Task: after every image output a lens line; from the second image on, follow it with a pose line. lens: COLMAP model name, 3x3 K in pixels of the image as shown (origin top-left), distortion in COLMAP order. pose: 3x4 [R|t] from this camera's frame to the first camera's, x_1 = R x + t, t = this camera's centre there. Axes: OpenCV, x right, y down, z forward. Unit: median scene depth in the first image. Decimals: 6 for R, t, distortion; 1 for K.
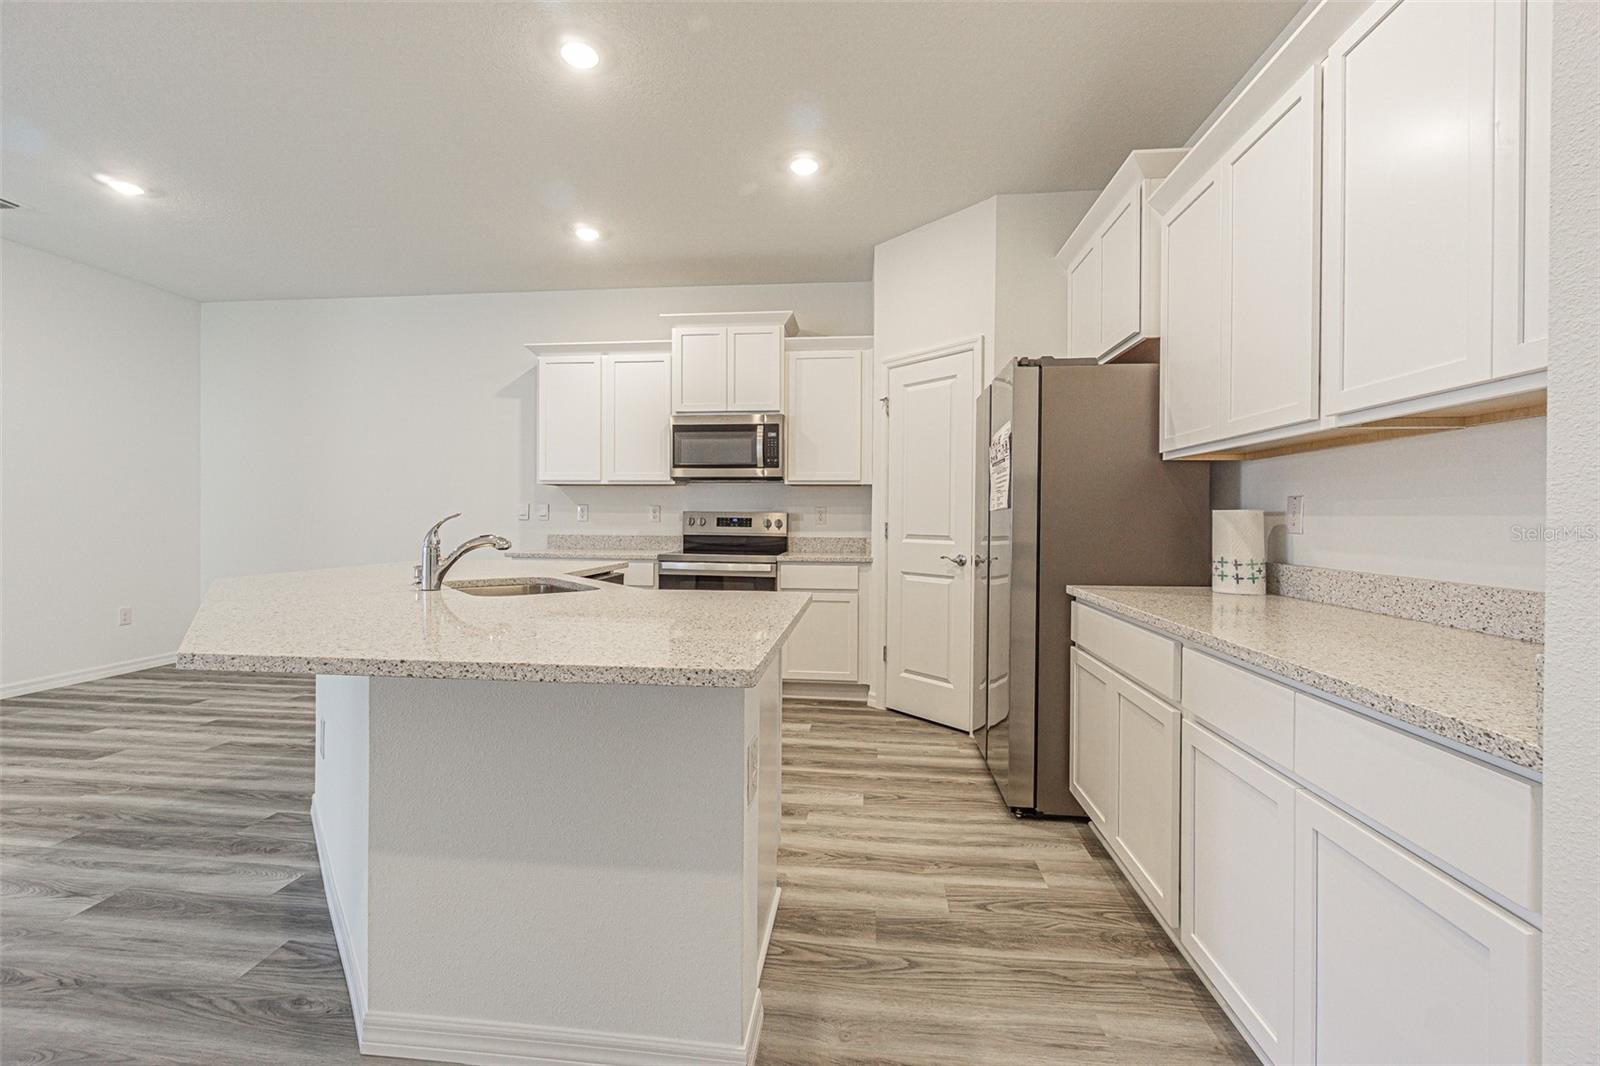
lens RADIAL K [[685.6, 0, 788.1], [0, 685.6, 521.0], [0, 0, 1]] dist [-0.000740, 0.000027]
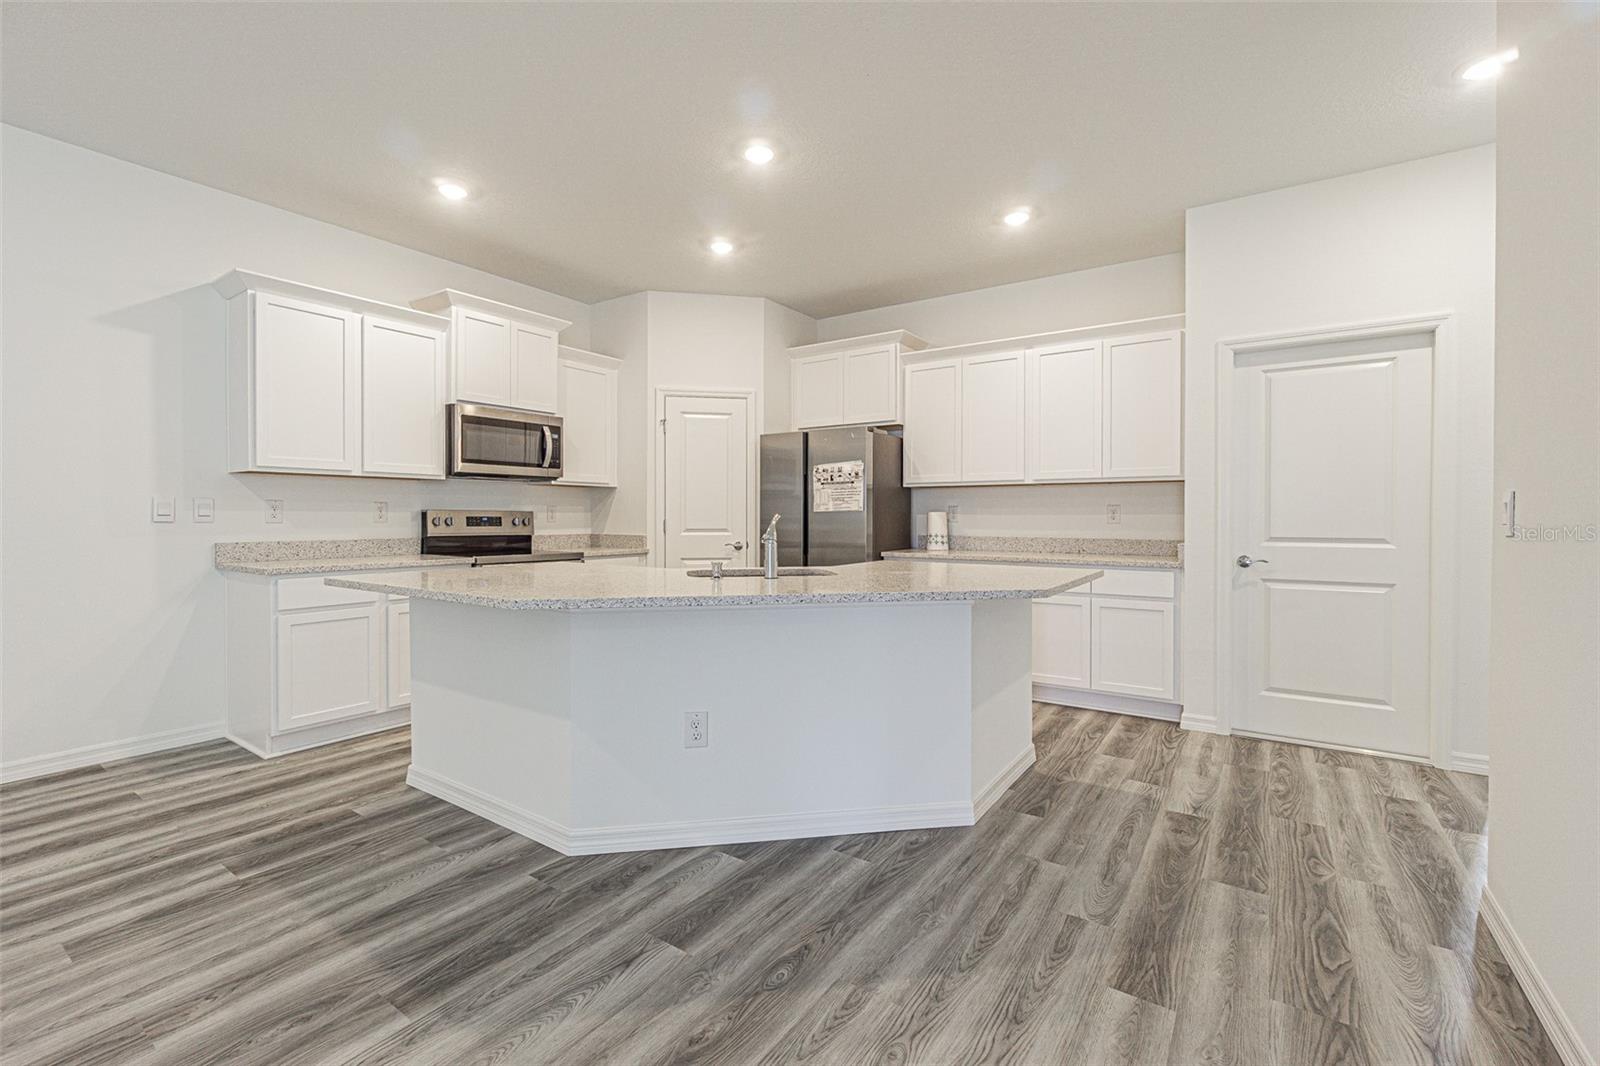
lens RADIAL K [[693.7, 0, 796.9], [0, 693.7, 522.7], [0, 0, 1]] dist [-0.005634, 0.000609]
pose [[0.466296, -0.014582, 0.884509, -0.995638], [0.005677, 0.999893, 0.013492, -0.009571], [-0.884611, -0.001270, 0.466329, 0.238905]]
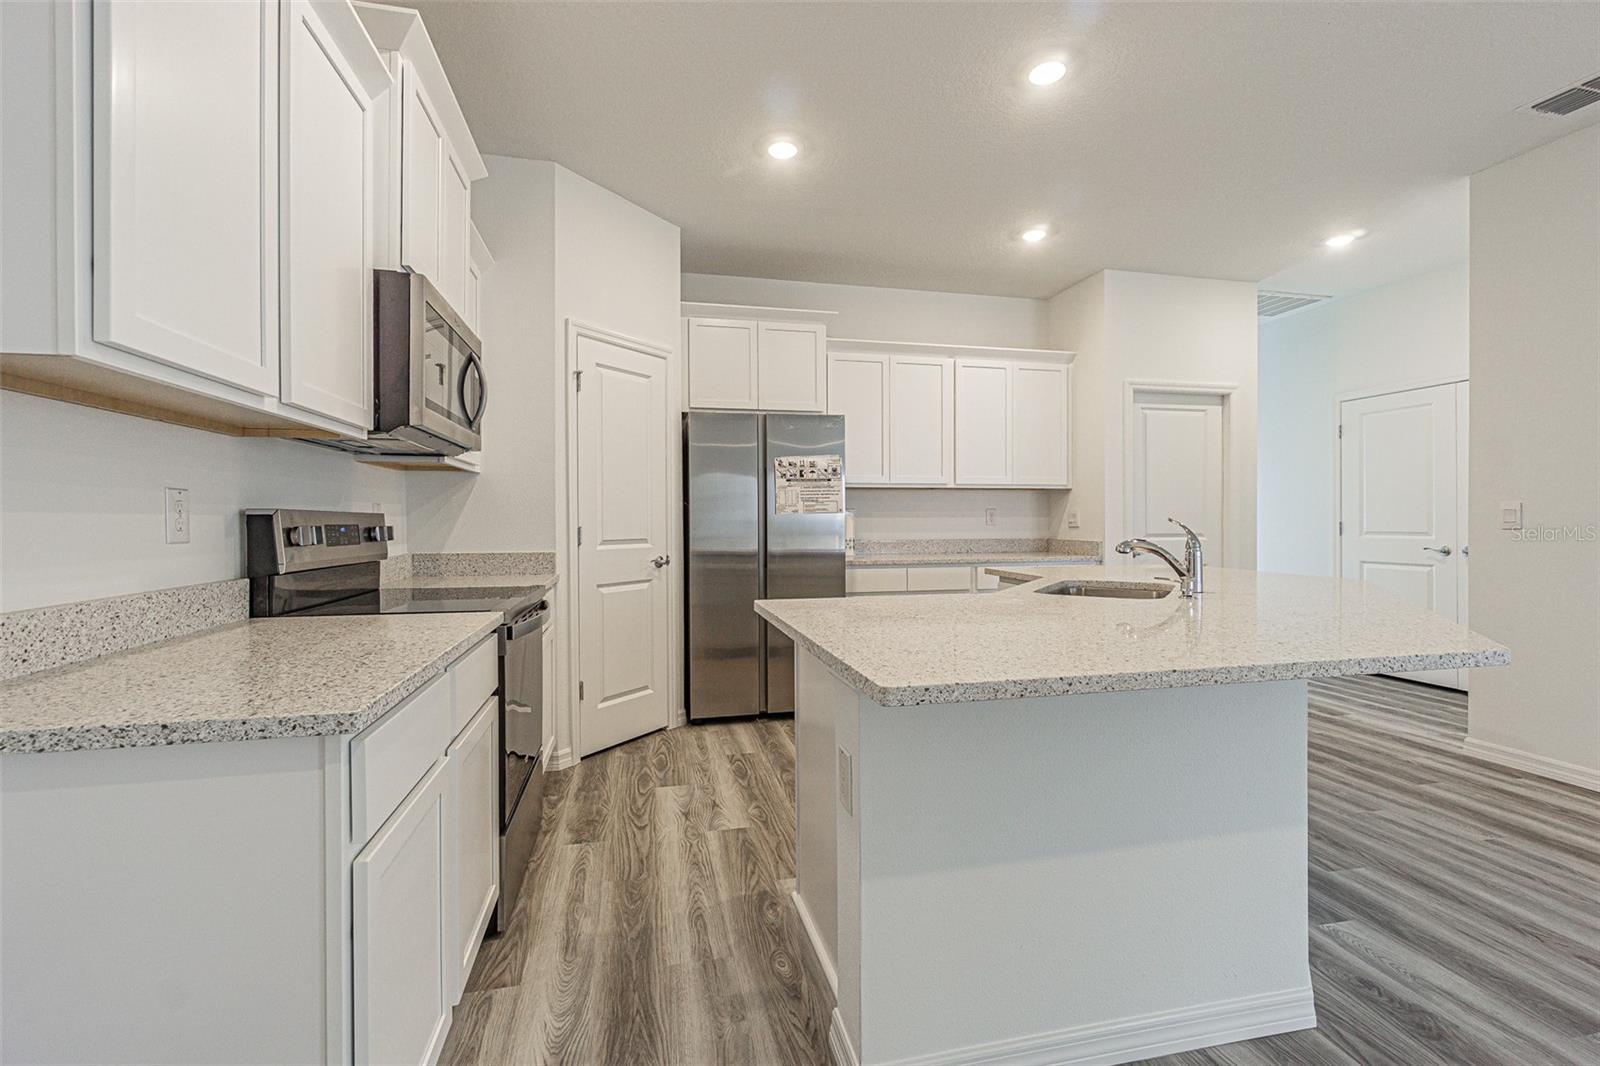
lens RADIAL K [[693.7, 0, 796.9], [0, 693.7, 522.7], [0, 0, 1]] dist [-0.005634, 0.000609]
pose [[-0.329587, -0.010501, 0.944067, -0.820069], [0.005186, 0.999903, 0.012932, -0.013626], [-0.944111, 0.009158, -0.329500, 1.197910]]
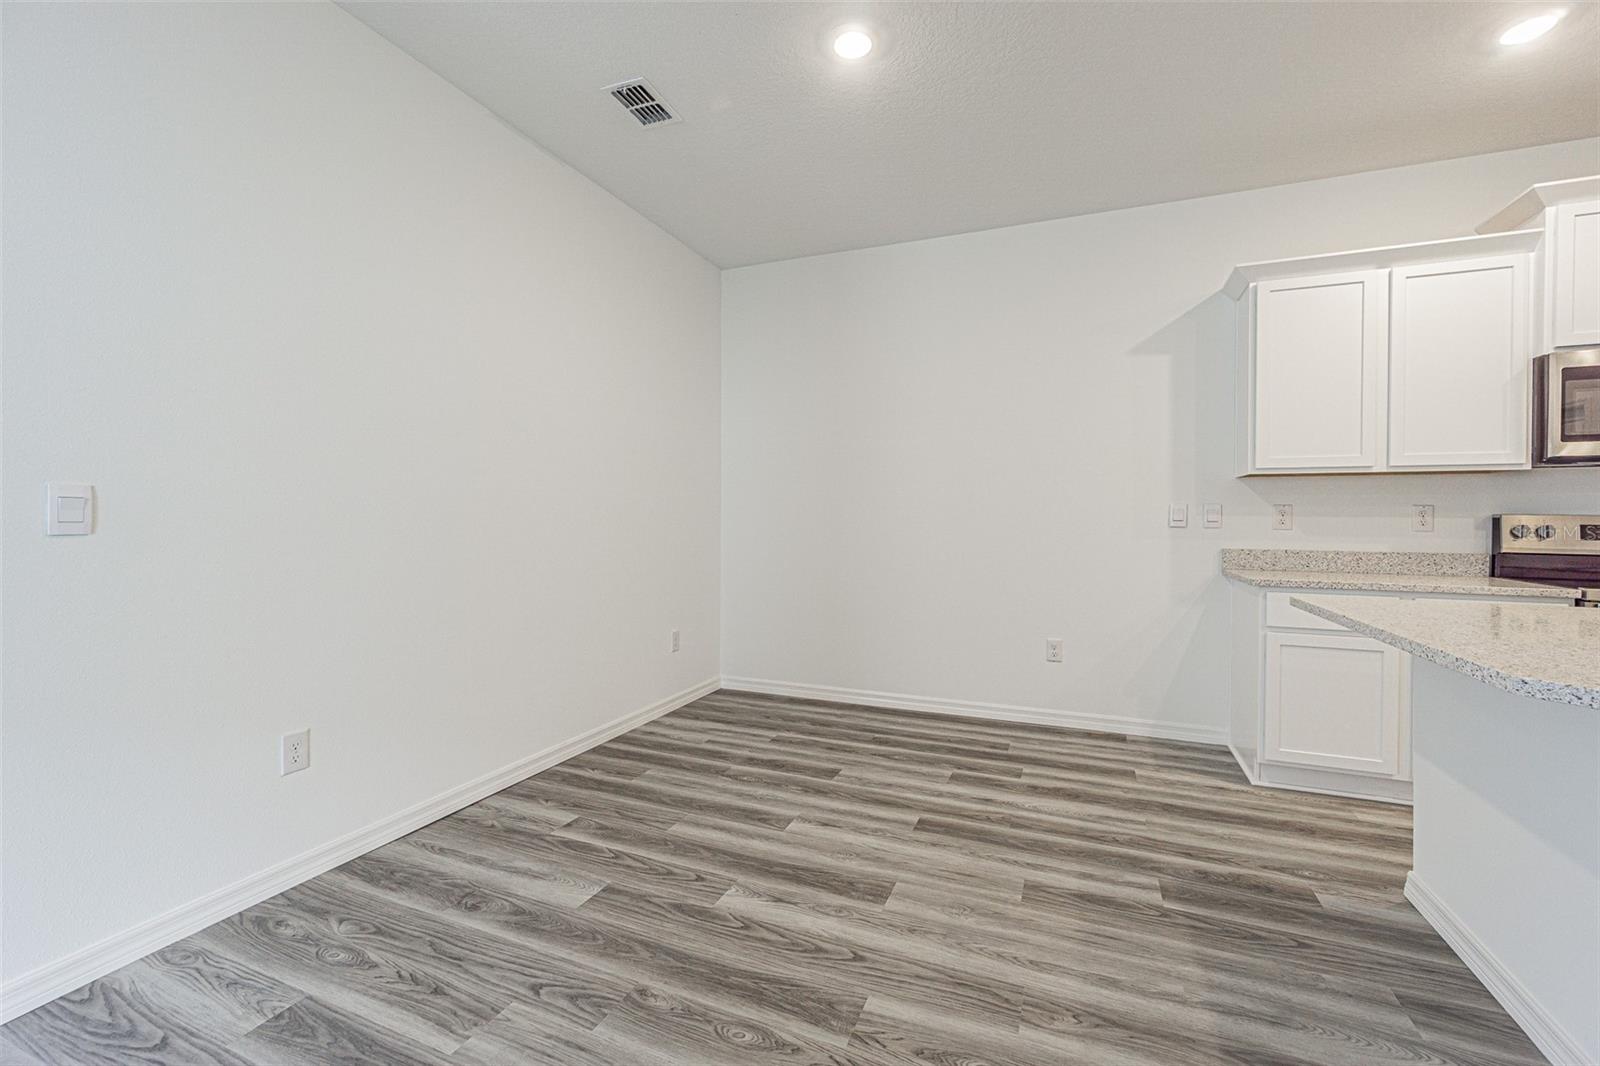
lens RADIAL K [[685.6, 0, 788.1], [0, 685.6, 521.0], [0, 0, 1]] dist [-0.000740, 0.000027]
pose [[0.959774, 0.000770, -0.280771, -0.828280], [-0.001198, 0.999998, -0.001354, -0.009268], [0.280770, 0.001636, 0.959774, 0.322446]]
